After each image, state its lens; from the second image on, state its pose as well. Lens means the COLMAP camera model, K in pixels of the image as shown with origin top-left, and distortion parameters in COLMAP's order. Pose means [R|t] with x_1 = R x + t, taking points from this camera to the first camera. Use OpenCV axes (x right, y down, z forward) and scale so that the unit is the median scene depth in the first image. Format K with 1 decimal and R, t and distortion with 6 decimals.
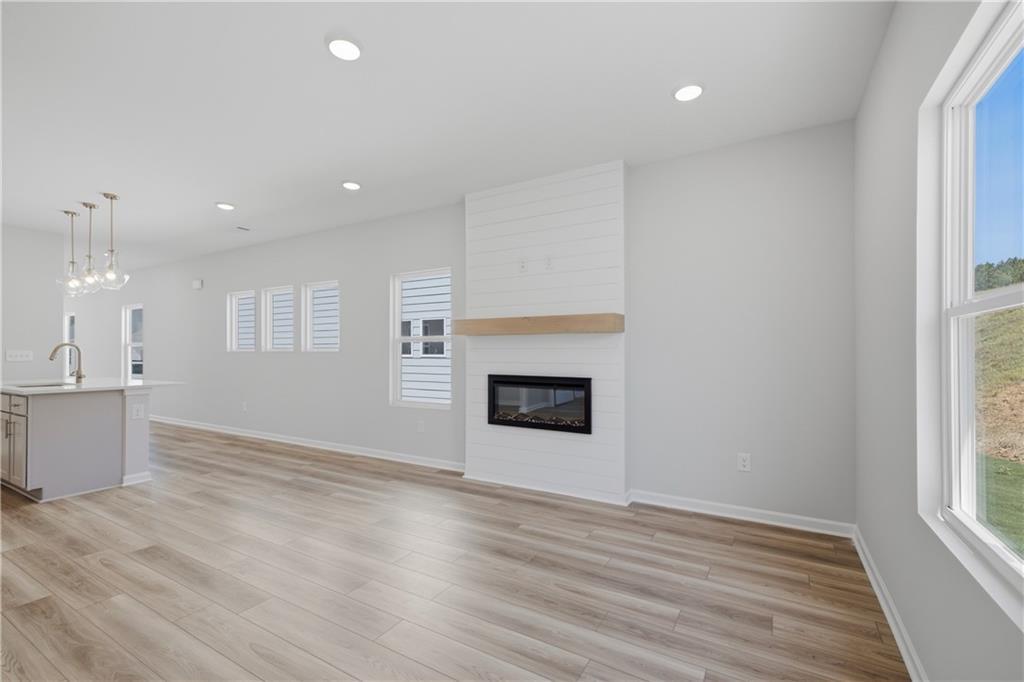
lens RADIAL K [[442.5, 0, 513.0], [0, 442.5, 344.3], [0, 0, 1]] dist [0.003963, -0.000806]
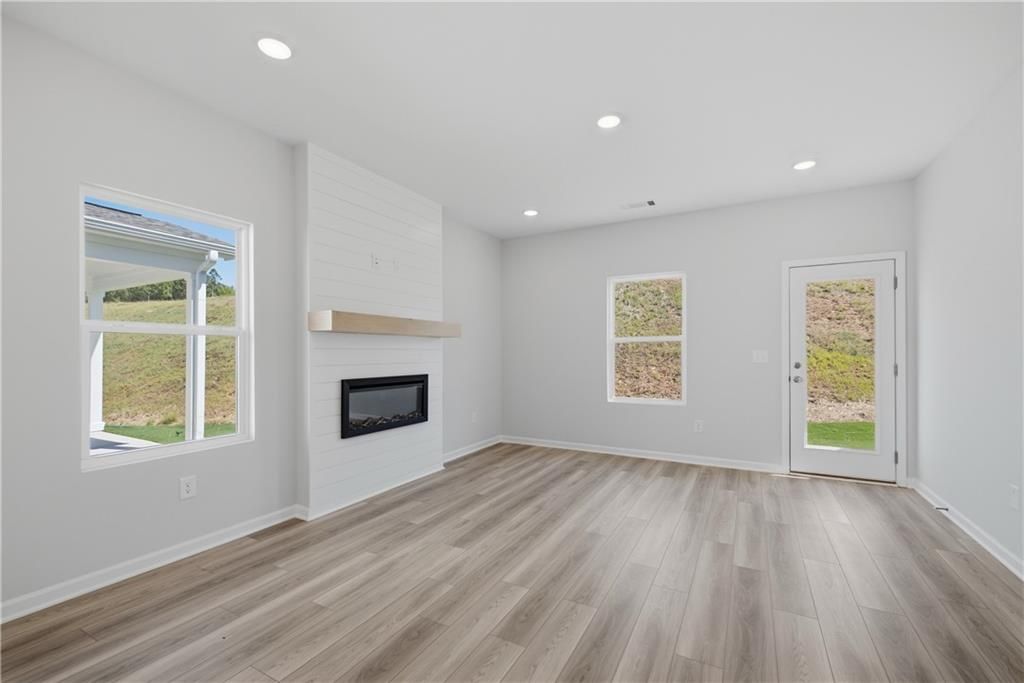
lens RADIAL K [[442.5, 0, 502.6], [0, 442.5, 345.8], [0, 0, 1]] dist [0.003963, -0.000806]
pose [[-0.026175, 0.016982, 0.999513, -1.153728], [-0.015066, 0.999735, -0.017380, 0.018269], [-0.999544, -0.015513, -0.025912, 0.923786]]
